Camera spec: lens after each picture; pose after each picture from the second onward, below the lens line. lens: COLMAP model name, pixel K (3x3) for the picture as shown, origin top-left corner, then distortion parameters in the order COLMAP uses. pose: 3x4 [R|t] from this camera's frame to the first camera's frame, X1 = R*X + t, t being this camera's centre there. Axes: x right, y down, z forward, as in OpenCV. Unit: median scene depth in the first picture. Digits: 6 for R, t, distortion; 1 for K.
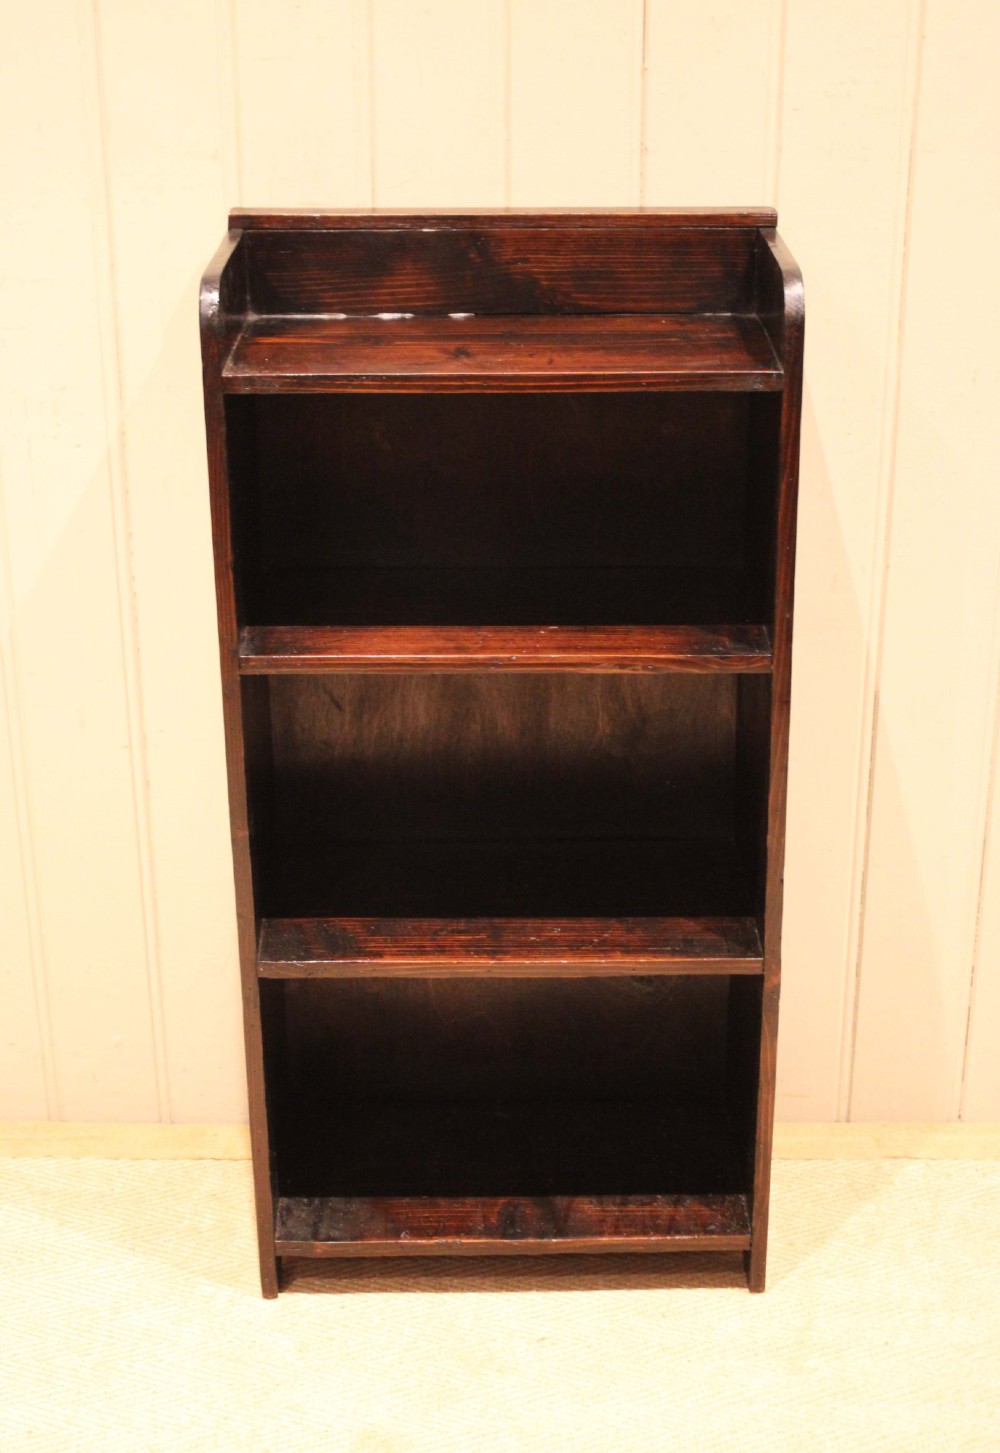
lens RADIAL K [[2193.5, 0, 438.7], [0, 2193.5, 633.0], [0, 0, 1]] dist [-0.014621, 0.005064]
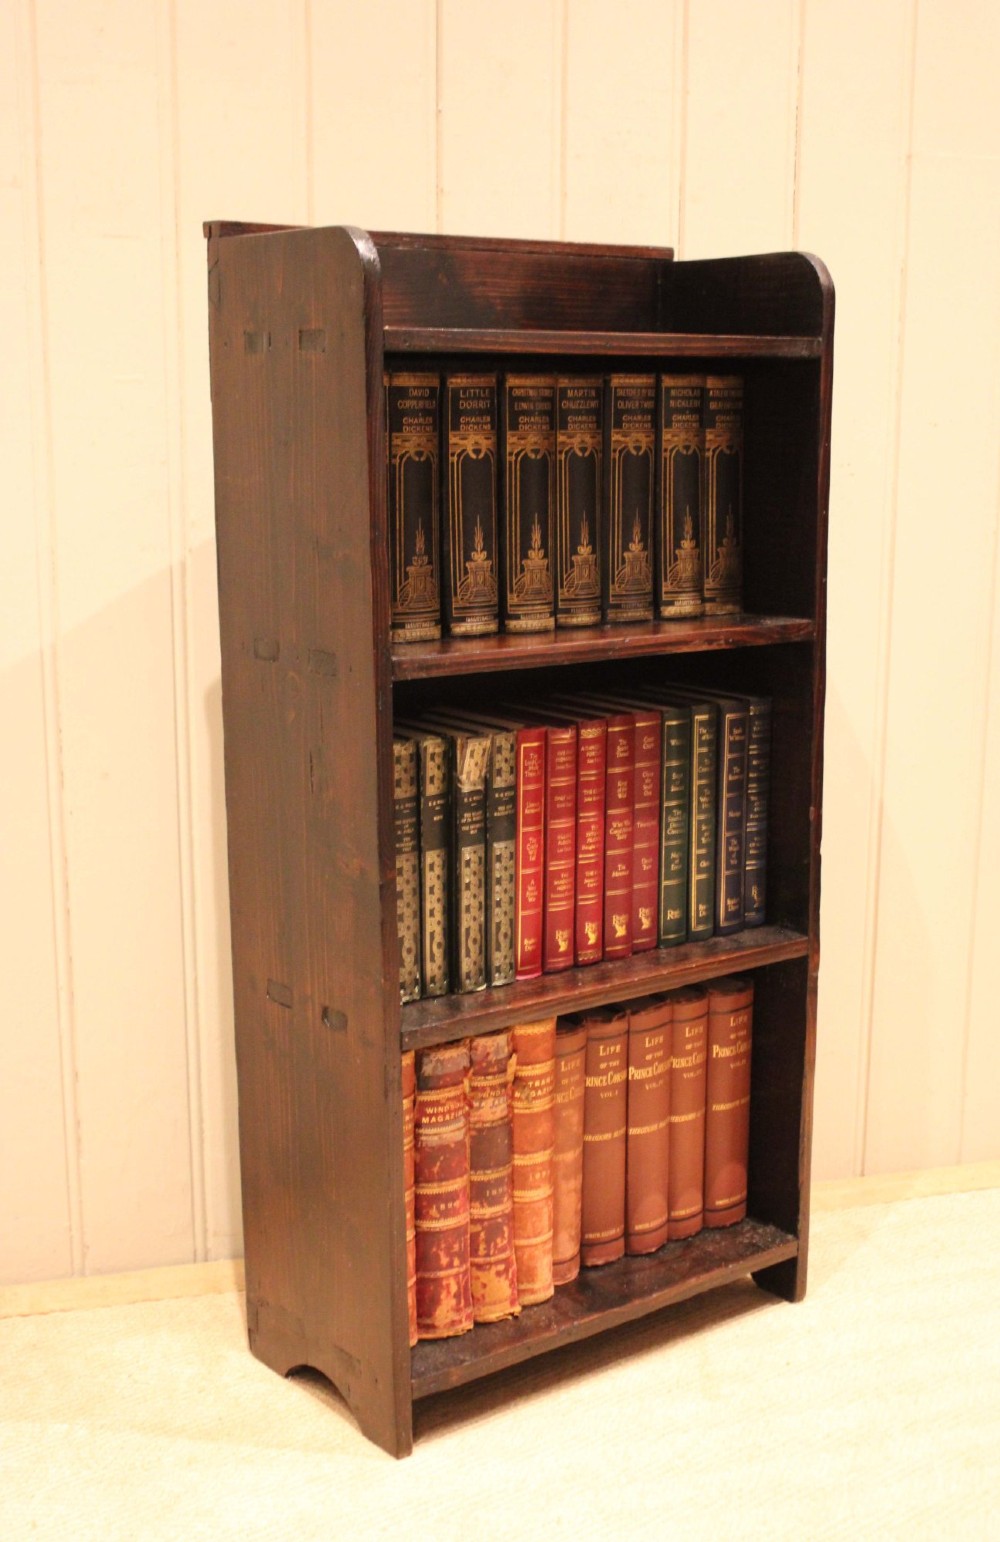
lens RADIAL K [[1971.0, 0, 474.3], [0, 1971.0, 774.4], [0, 0, 1]] dist [-0.030864, -0.028788]
pose [[0.798664, -0.105785, 0.592406, -0.513973], [0.208696, 0.972023, -0.107785, 0.140955], [-0.564430, 0.209716, 0.798397, 0.335590]]
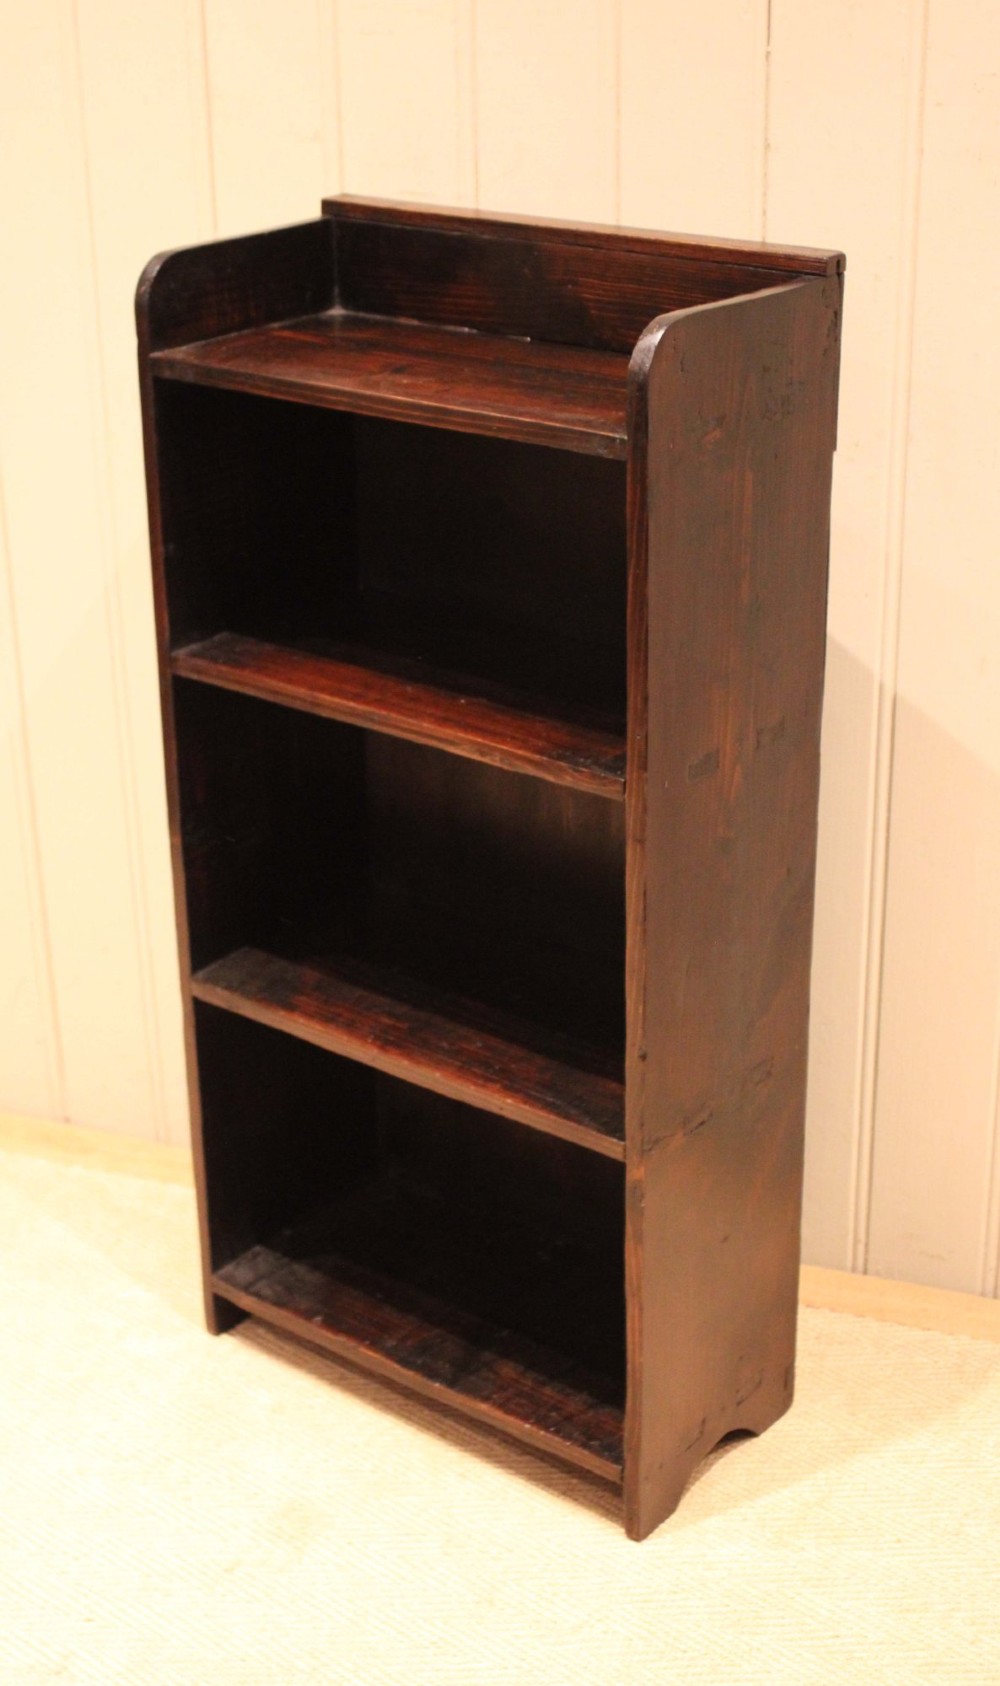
lens RADIAL K [[2421.2, 0, 426.3], [0, 2421.2, 787.4], [0, 0, 1]] dist [-0.041551, -0.033161]
pose [[0.775404, 0.234267, -0.586402, 0.597443], [-0.215177, 0.971084, 0.103417, -0.062446], [0.593673, 0.045990, 0.803391, 0.207415]]
